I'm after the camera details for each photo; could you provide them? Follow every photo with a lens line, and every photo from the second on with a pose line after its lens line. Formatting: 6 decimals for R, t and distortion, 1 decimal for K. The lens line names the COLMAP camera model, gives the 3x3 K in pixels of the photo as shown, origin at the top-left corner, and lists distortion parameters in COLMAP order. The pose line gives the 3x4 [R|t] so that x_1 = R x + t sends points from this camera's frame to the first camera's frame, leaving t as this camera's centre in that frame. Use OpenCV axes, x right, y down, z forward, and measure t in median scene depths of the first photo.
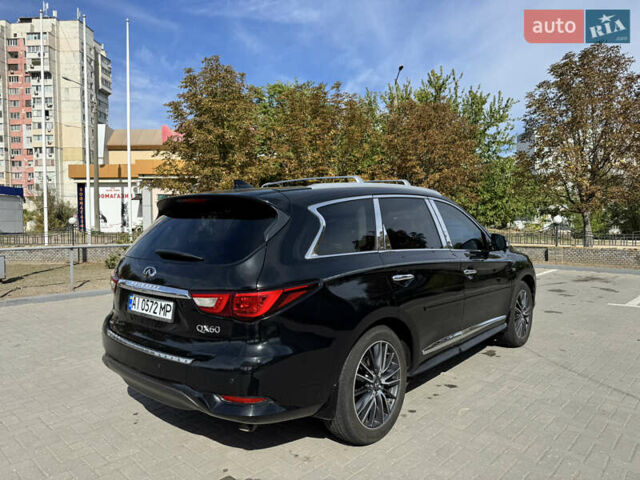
lens RADIAL K [[455.3, 0, 320.0], [0, 455.3, 240.0], [0, 0, 1]] dist [0.064763, -0.084595]
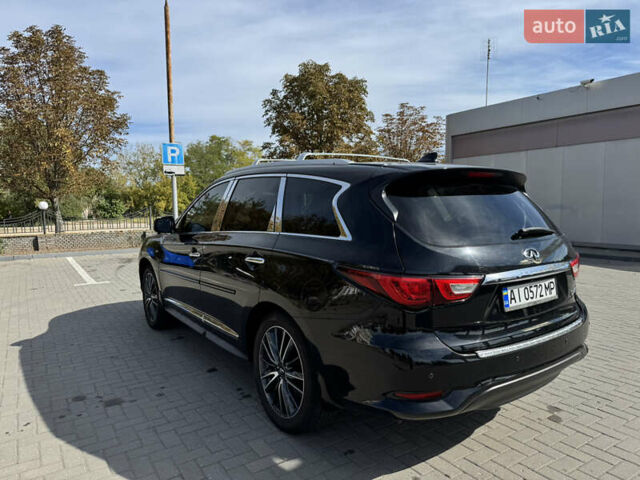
lens RADIAL K [[455.3, 0, 320.0], [0, 455.3, 240.0], [0, 0, 1]] dist [0.064763, -0.084595]
pose [[0.233026, -0.075971, 0.969499, -0.189812], [0.050182, 0.996555, 0.066029, -0.005405], [-0.971175, 0.033265, 0.236035, 0.169201]]
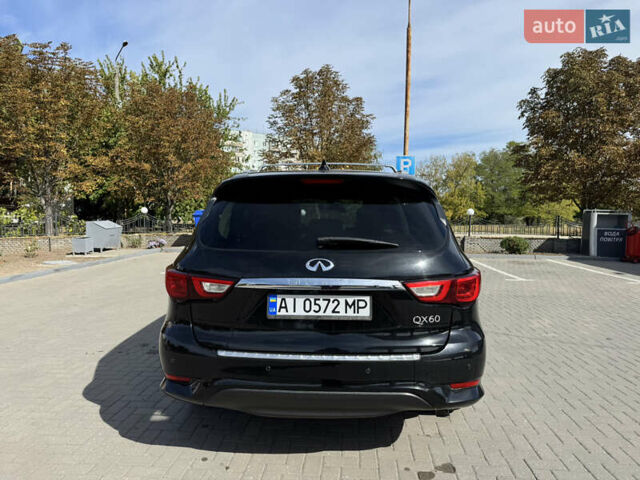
lens RADIAL K [[455.3, 0, 320.0], [0, 455.3, 240.0], [0, 0, 1]] dist [0.064763, -0.084595]
pose [[0.784976, -0.025191, 0.619014, -0.124917], [0.014969, 0.999652, 0.021699, 0.001150], [-0.619345, -0.007767, 0.785080, 0.050921]]
